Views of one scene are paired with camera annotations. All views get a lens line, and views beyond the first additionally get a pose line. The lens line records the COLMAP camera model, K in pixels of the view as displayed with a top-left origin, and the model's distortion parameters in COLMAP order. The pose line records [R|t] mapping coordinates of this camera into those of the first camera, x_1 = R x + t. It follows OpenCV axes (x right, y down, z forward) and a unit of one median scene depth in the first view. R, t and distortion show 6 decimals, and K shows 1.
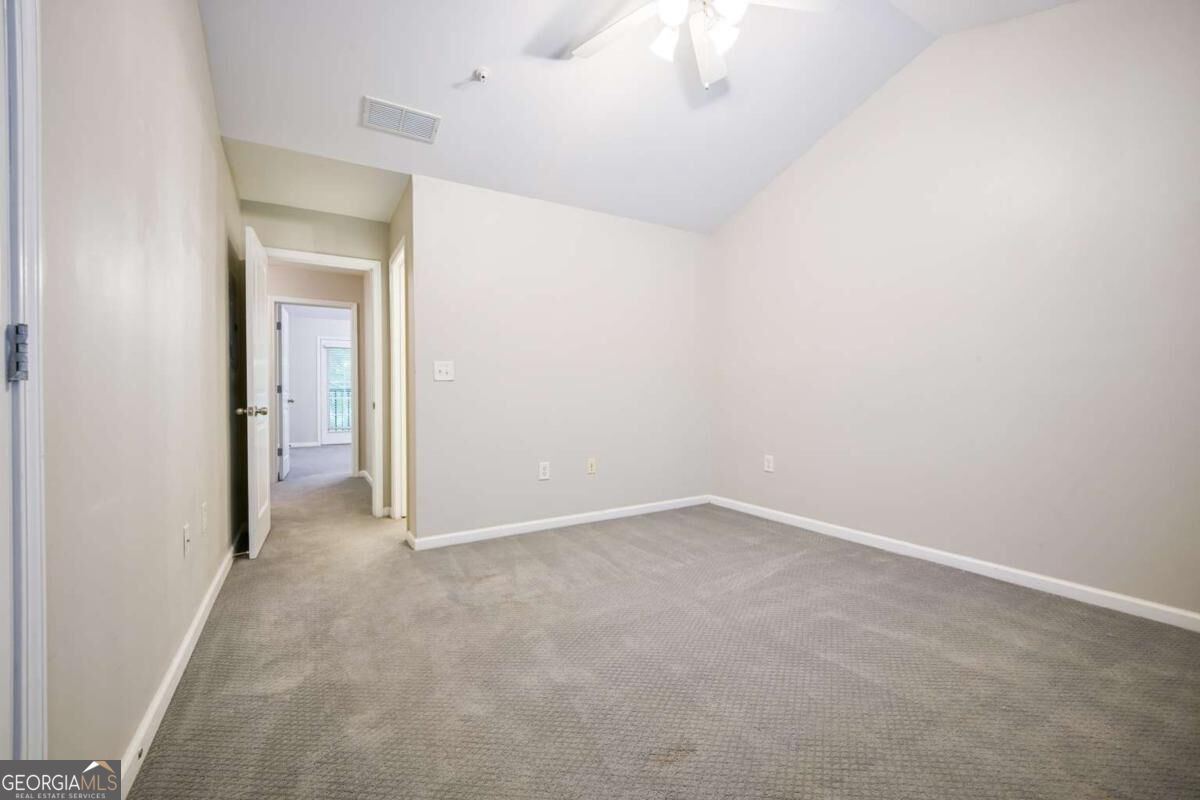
lens RADIAL K [[498.1, 0, 600.9], [0, 498.1, 400.6], [0, 0, 1]] dist [-0.014945, -0.000700]
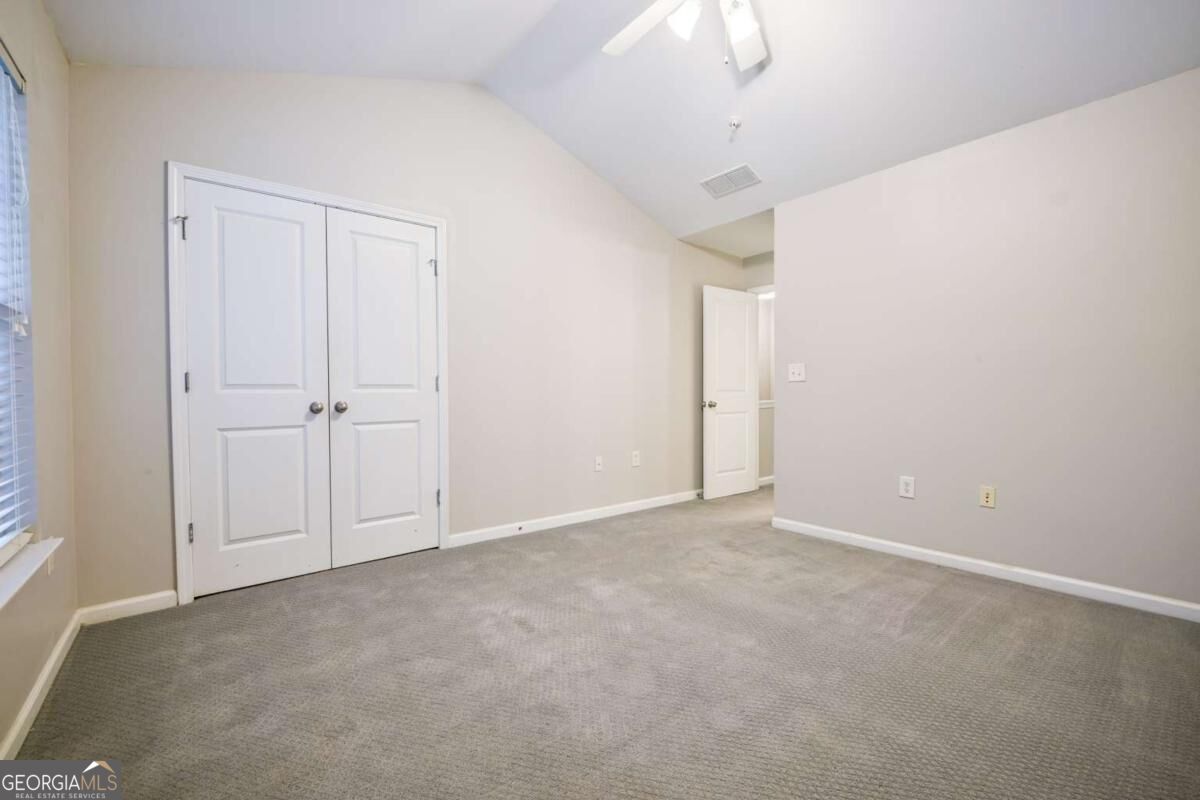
lens RADIAL K [[498.1, 0, 600.9], [0, 498.1, 400.6], [0, 0, 1]] dist [-0.014945, -0.000700]
pose [[0.141365, 0.021702, -0.989720, 0.764985], [-0.019849, 0.999621, 0.019084, -0.011222], [0.989759, 0.016947, 0.141742, 0.449066]]
